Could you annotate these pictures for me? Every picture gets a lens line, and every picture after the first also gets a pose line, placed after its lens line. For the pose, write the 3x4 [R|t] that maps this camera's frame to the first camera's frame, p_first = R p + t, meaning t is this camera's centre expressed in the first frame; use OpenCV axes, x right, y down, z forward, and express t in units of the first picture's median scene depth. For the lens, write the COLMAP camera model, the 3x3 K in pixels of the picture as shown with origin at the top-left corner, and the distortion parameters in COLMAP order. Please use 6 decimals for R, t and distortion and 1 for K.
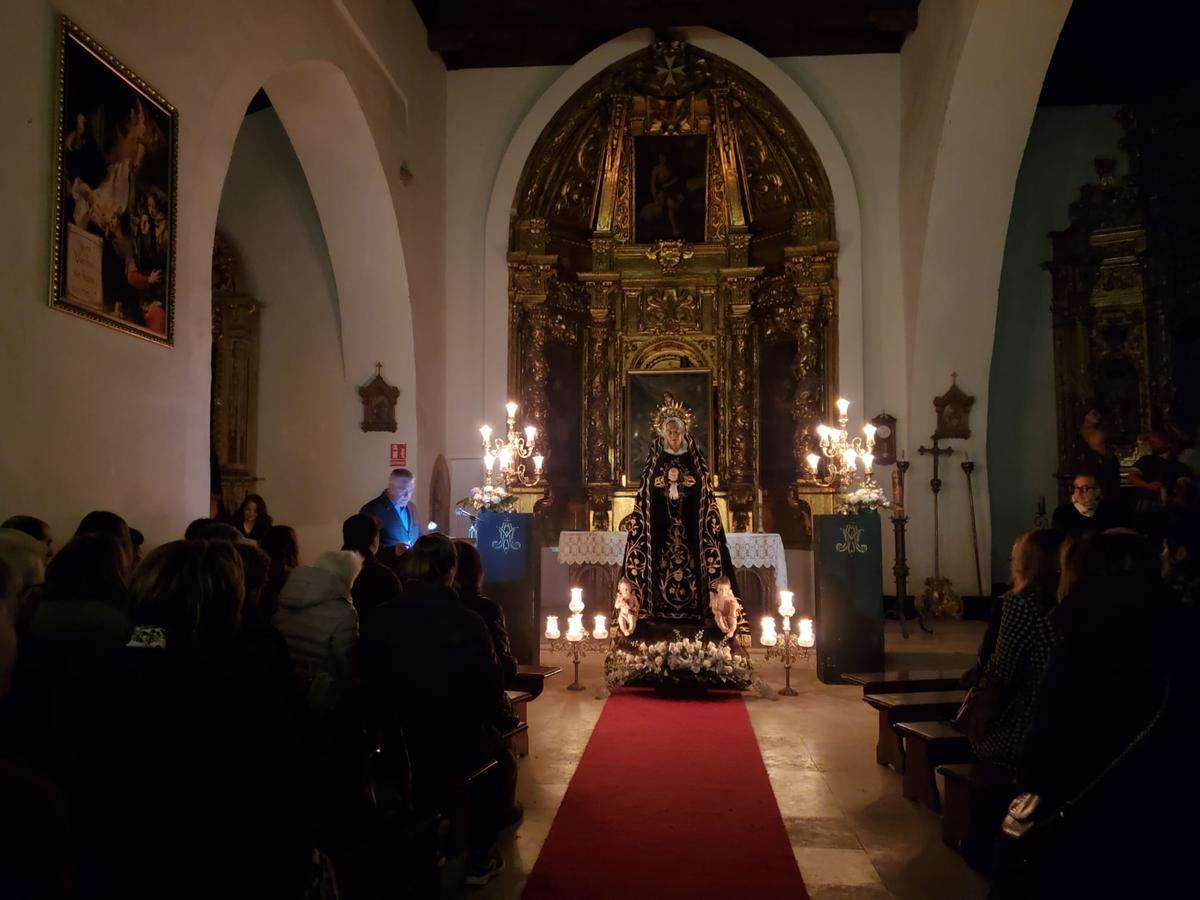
lens RADIAL K [[928.3, 0, 576.1], [0, 928.3, 457.1], [0, 0, 1]] dist [0.033954, -0.035972]
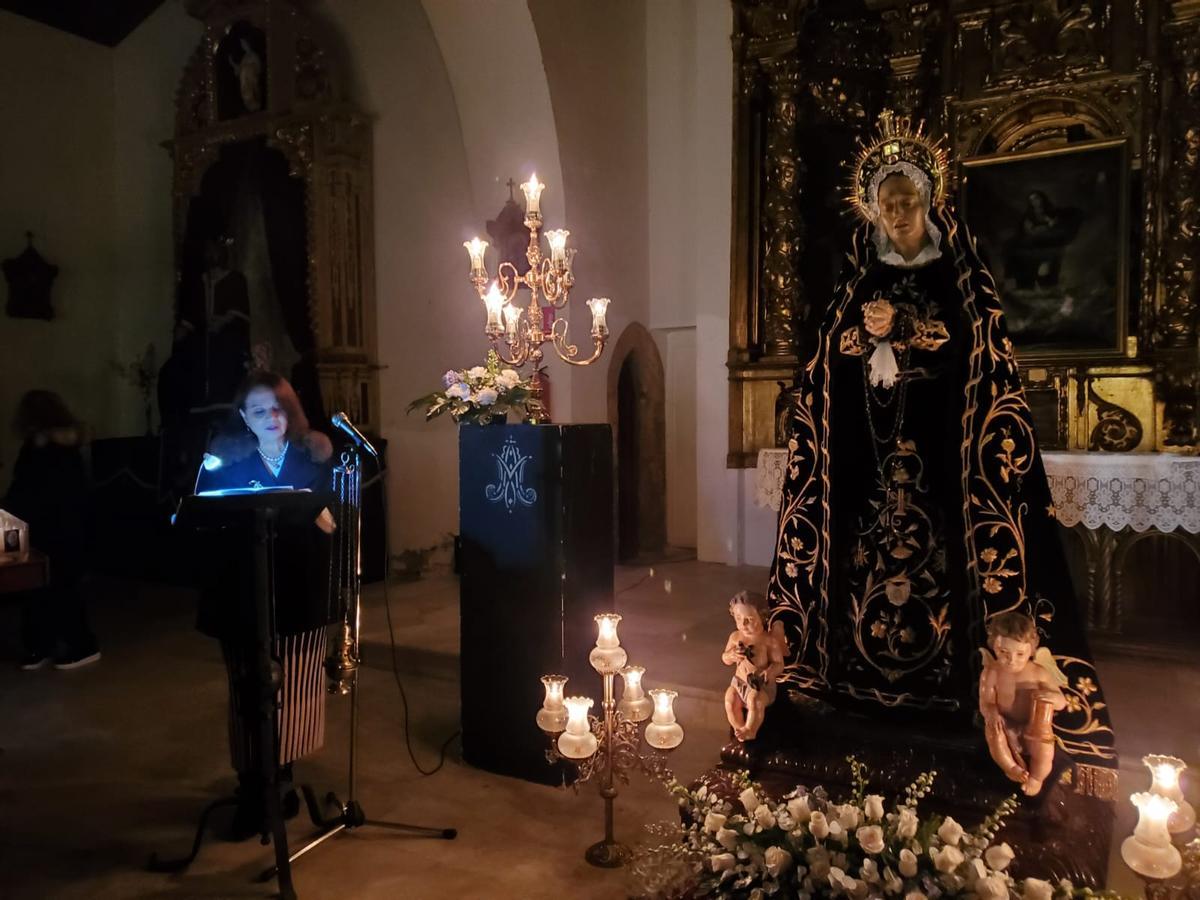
lens RADIAL K [[928.3, 0, 594.4], [0, 928.3, 446.4], [0, 0, 1]] dist [0.033954, -0.035972]
pose [[0.910460, 0.005068, -0.413567, 0.102724], [0.040466, 0.994036, 0.101266, 0.018066], [0.411614, -0.108934, 0.904825, 0.412298]]
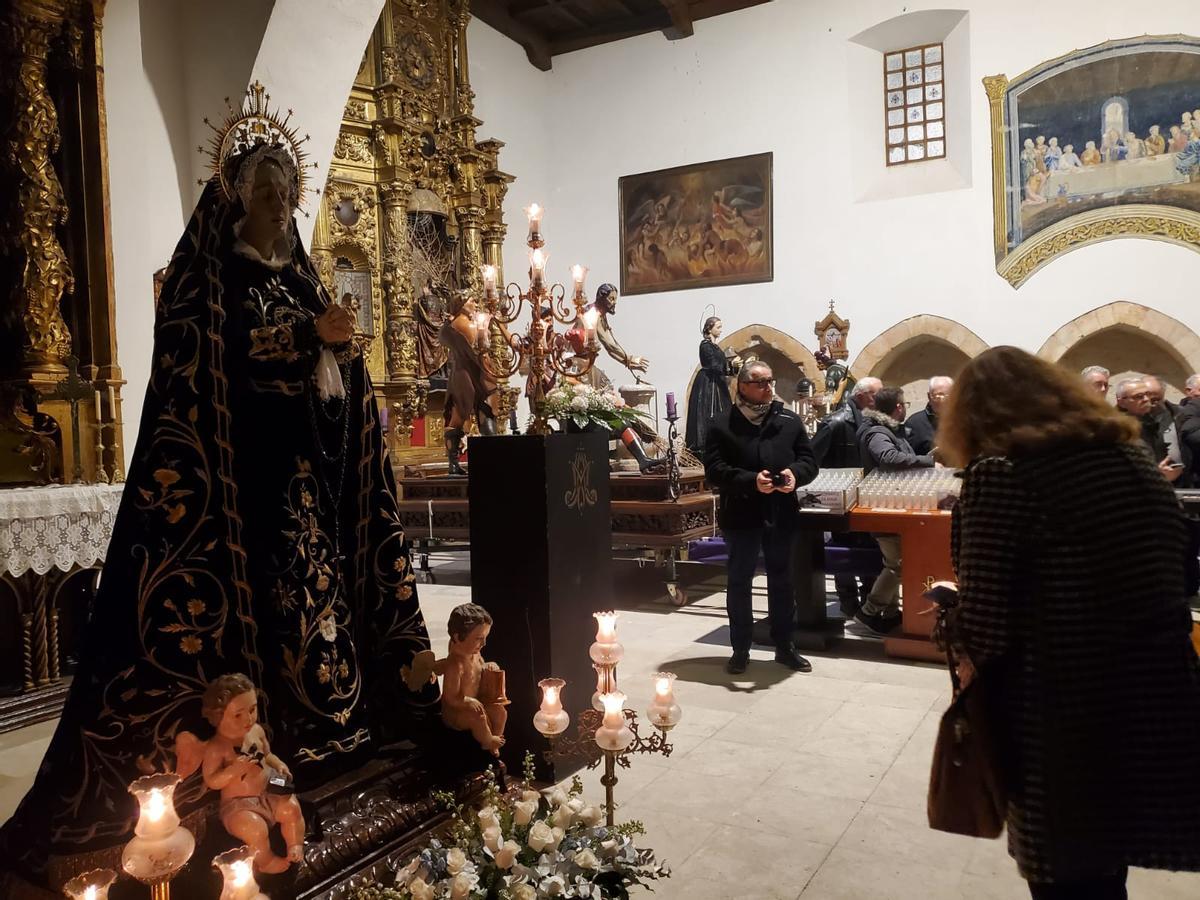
lens RADIAL K [[928.3, 0, 604.3], [0, 928.3, 449.4], [0, 0, 1]] dist [0.033954, -0.035972]
pose [[0.402109, -0.035523, 0.914903, -0.105584], [-0.033327, 0.998017, 0.053398, 0.028192], [-0.914985, -0.051963, 0.400128, 0.518367]]
